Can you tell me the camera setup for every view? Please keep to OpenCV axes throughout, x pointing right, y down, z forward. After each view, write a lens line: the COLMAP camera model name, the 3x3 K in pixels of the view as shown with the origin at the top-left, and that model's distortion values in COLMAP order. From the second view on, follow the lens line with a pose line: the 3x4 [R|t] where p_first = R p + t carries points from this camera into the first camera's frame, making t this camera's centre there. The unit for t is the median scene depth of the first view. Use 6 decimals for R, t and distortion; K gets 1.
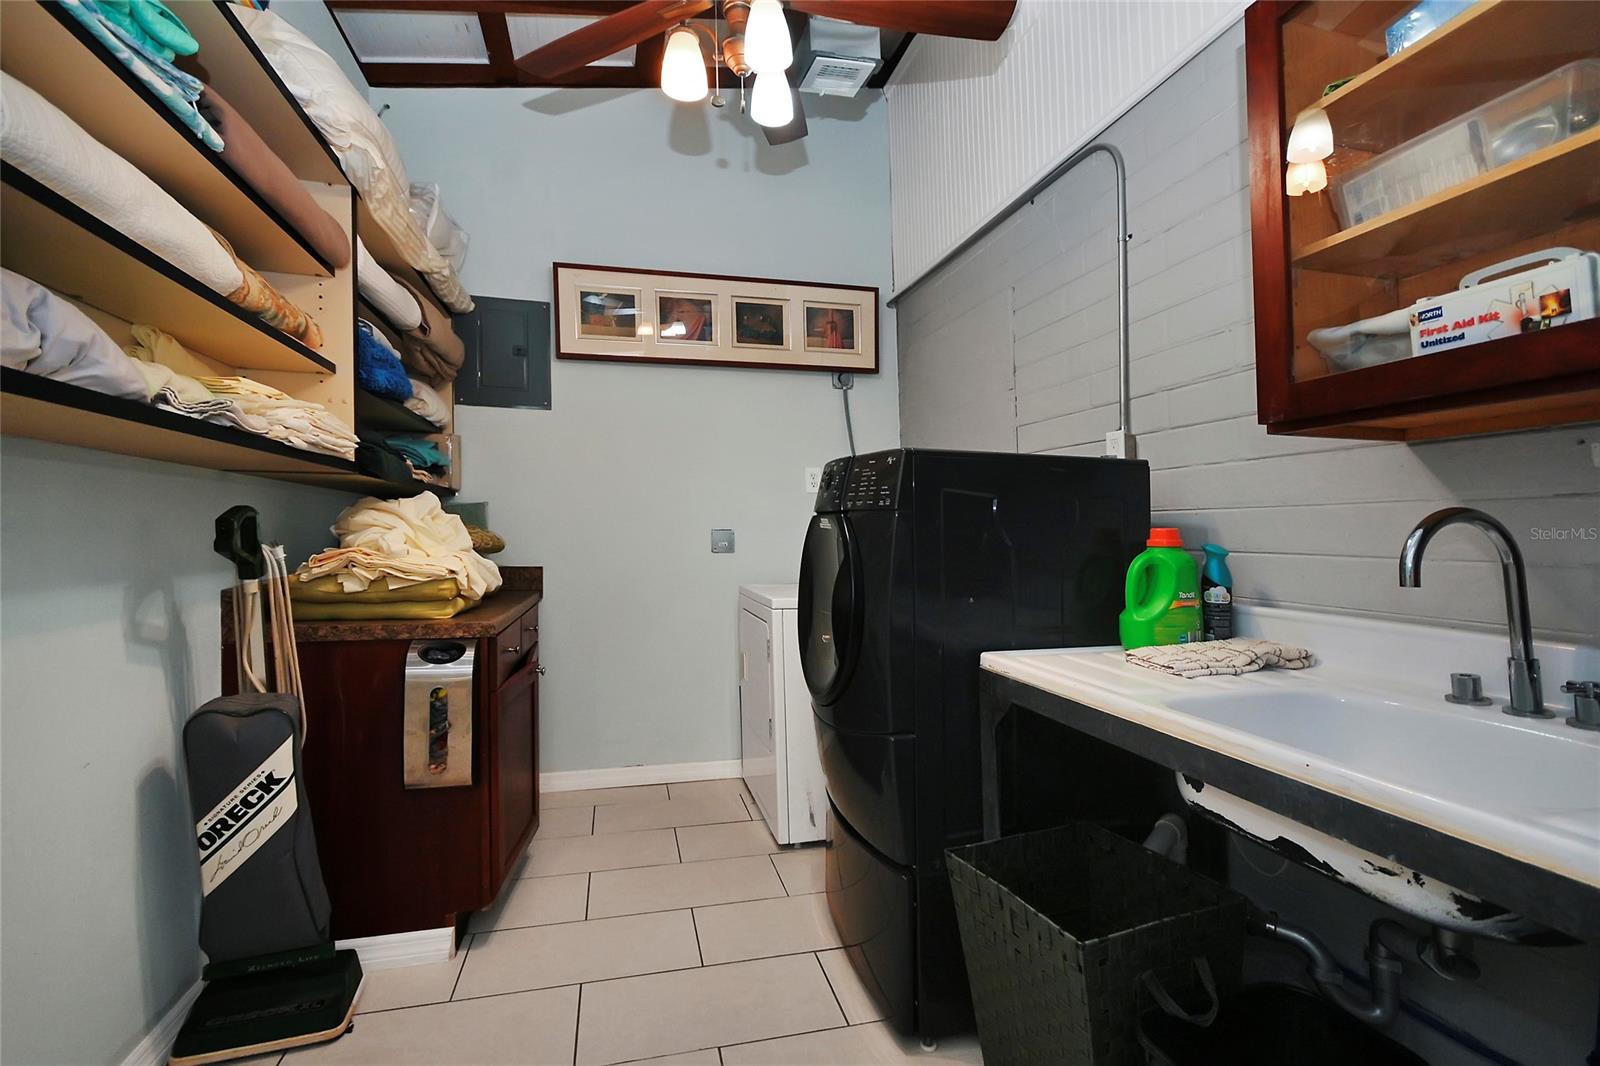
lens RADIAL K [[722.0, 0, 792.7], [0, 722.0, 522.5], [0, 0, 1]] dist [-0.001118, 0.003674]
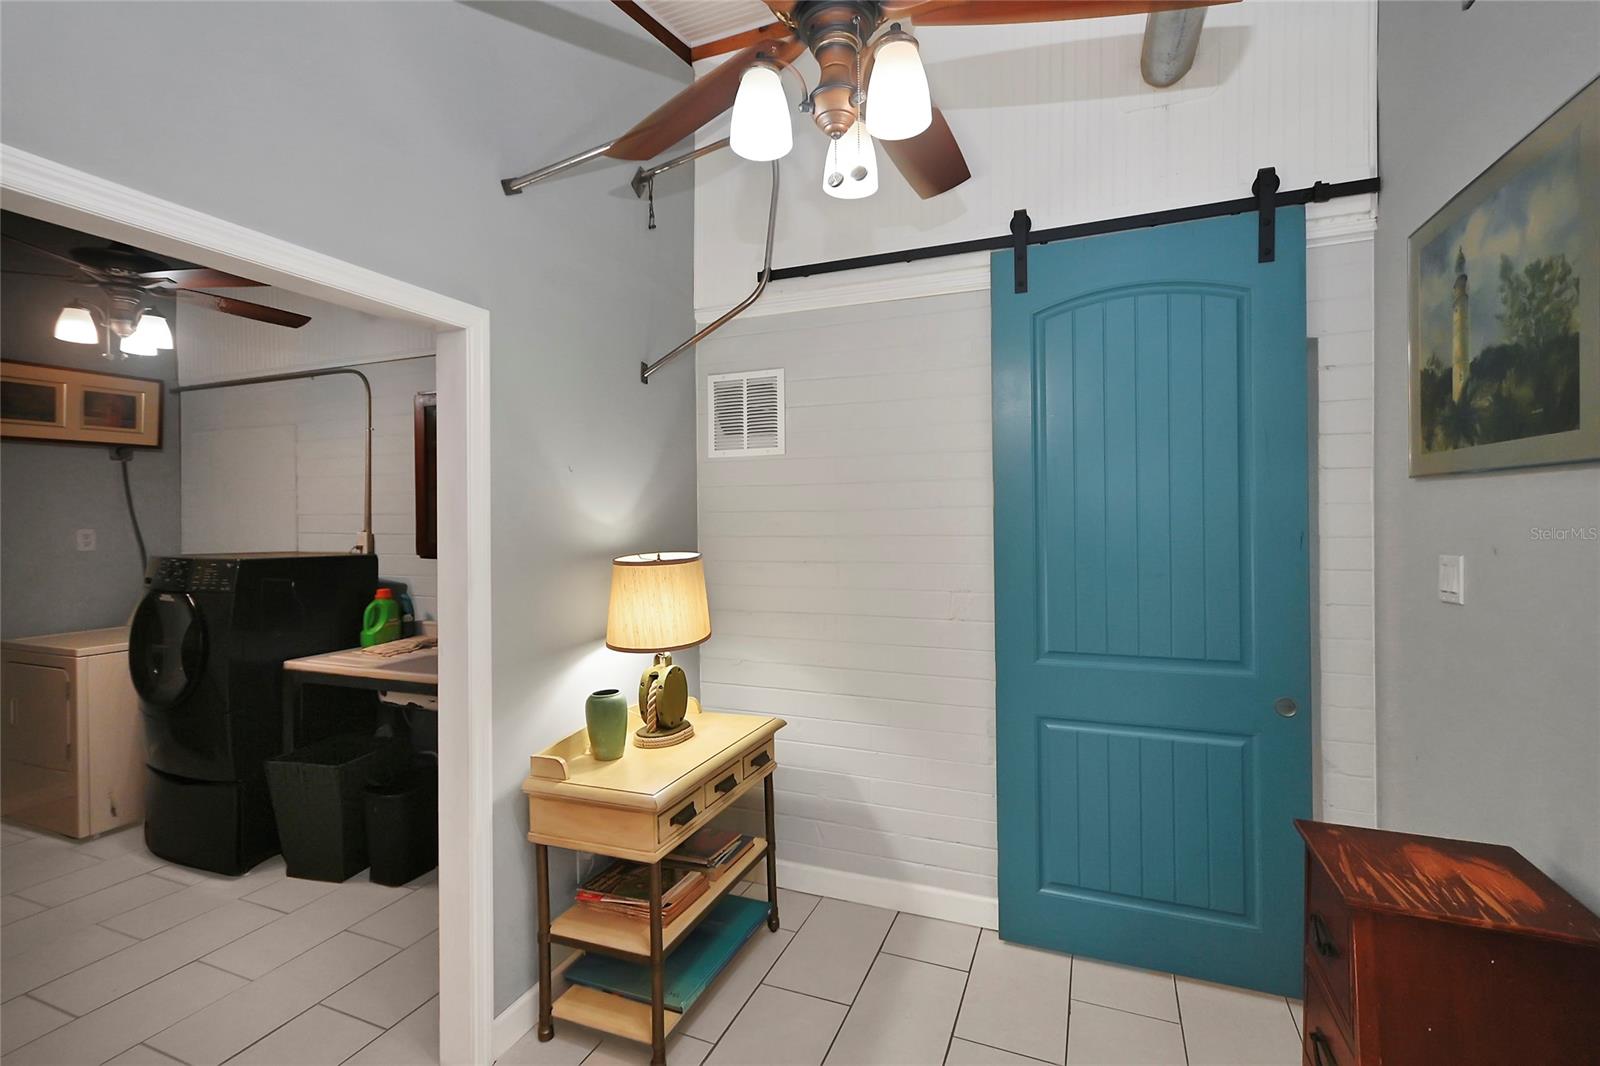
lens RADIAL K [[722.0, 0, 801.2], [0, 722.0, 494.6], [0, 0, 1]] dist [-0.001118, 0.003674]
pose [[0.586248, 0.021441, 0.809848, -0.517636], [-0.003457, 0.999707, -0.023964, -0.231822], [-0.810124, 0.011249, 0.586150, -1.304622]]
